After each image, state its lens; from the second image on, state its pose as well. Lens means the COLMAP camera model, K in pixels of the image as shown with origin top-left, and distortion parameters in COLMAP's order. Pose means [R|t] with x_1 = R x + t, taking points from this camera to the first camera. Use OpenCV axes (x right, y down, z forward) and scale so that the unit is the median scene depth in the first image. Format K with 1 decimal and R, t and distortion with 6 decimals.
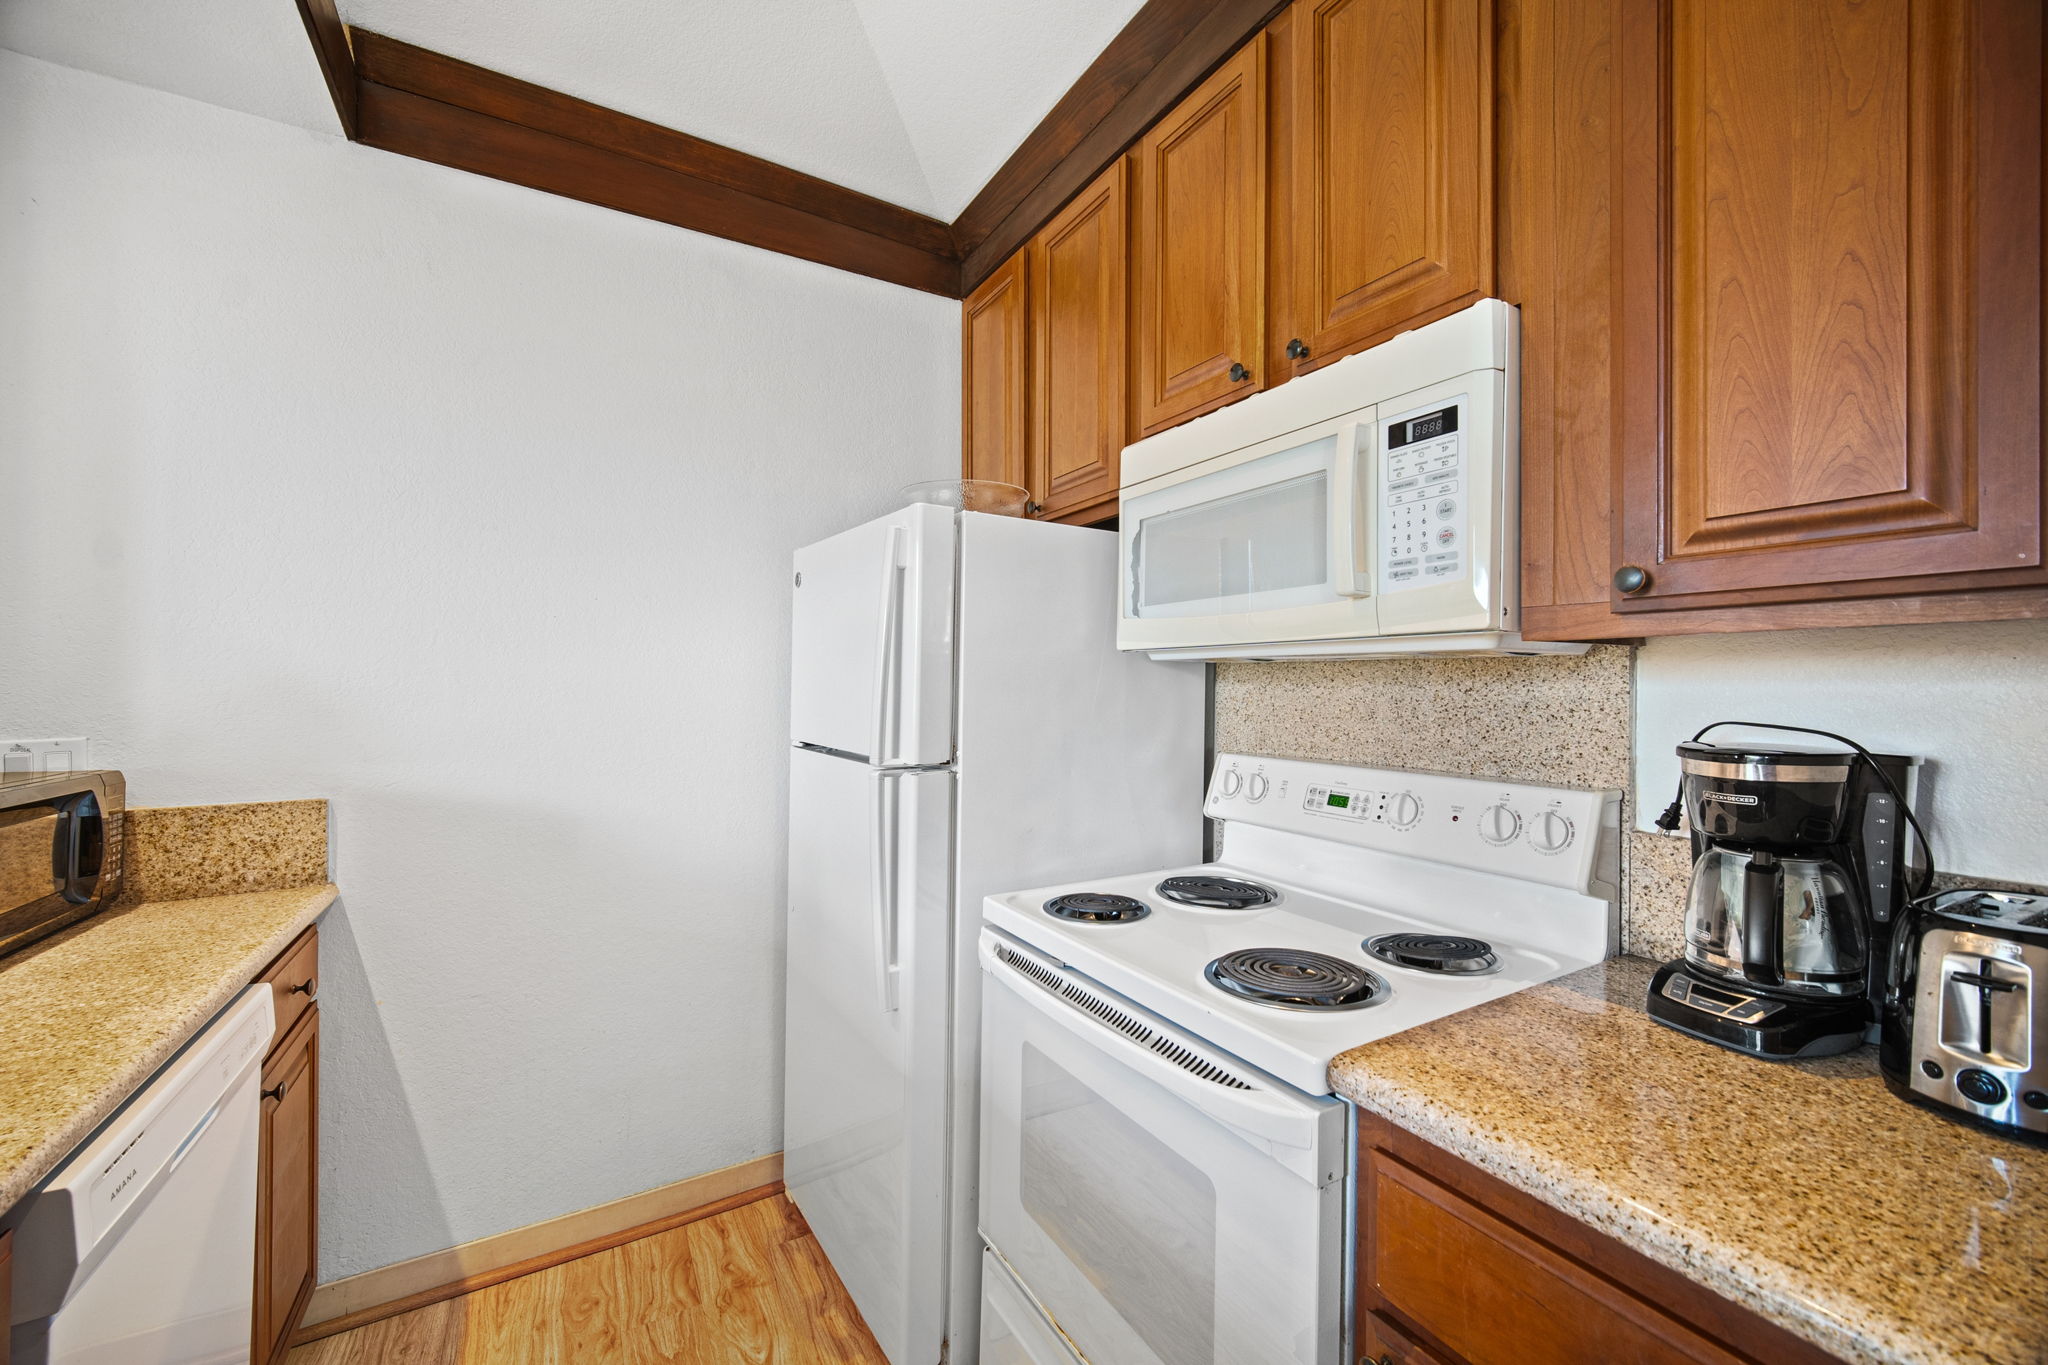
lens RADIAL K [[830.2, 0, 1044.2], [0, 830.2, 681.5], [0, 0, 1]] dist [-0.001097, -0.000257]
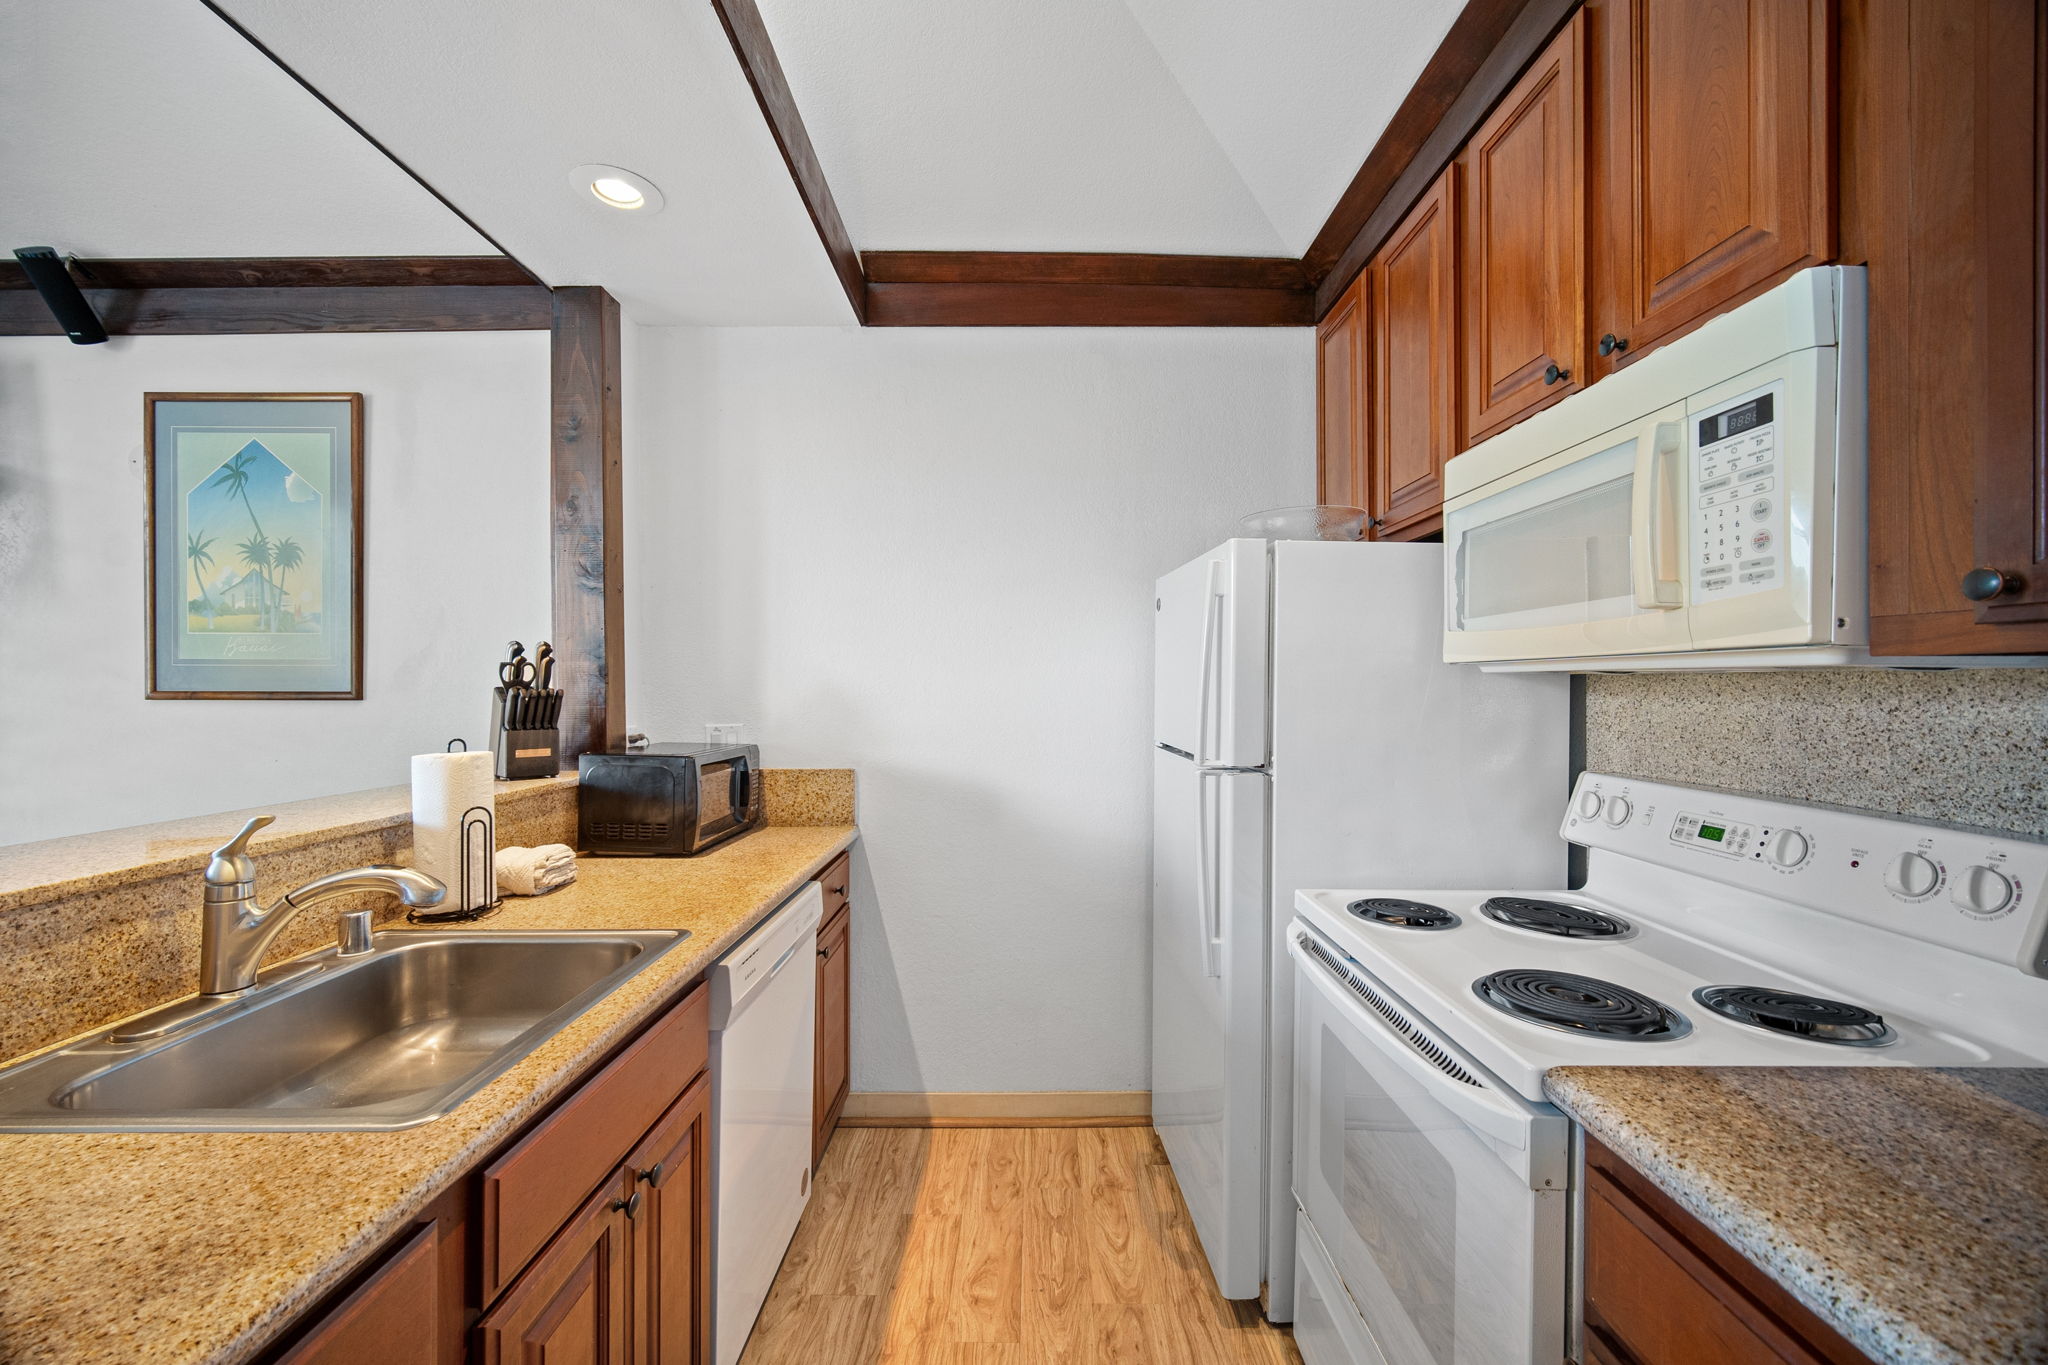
lens RADIAL K [[847.2, 0, 1024.3], [0, 847.2, 692.6], [0, 0, 1]] dist [-0.002538, 0.000111]
pose [[0.849698, 0.006380, -0.527230, 0.218358], [0.000293, 0.999921, 0.012571, -0.016651], [0.527269, -0.010836, 0.849629, -0.146518]]
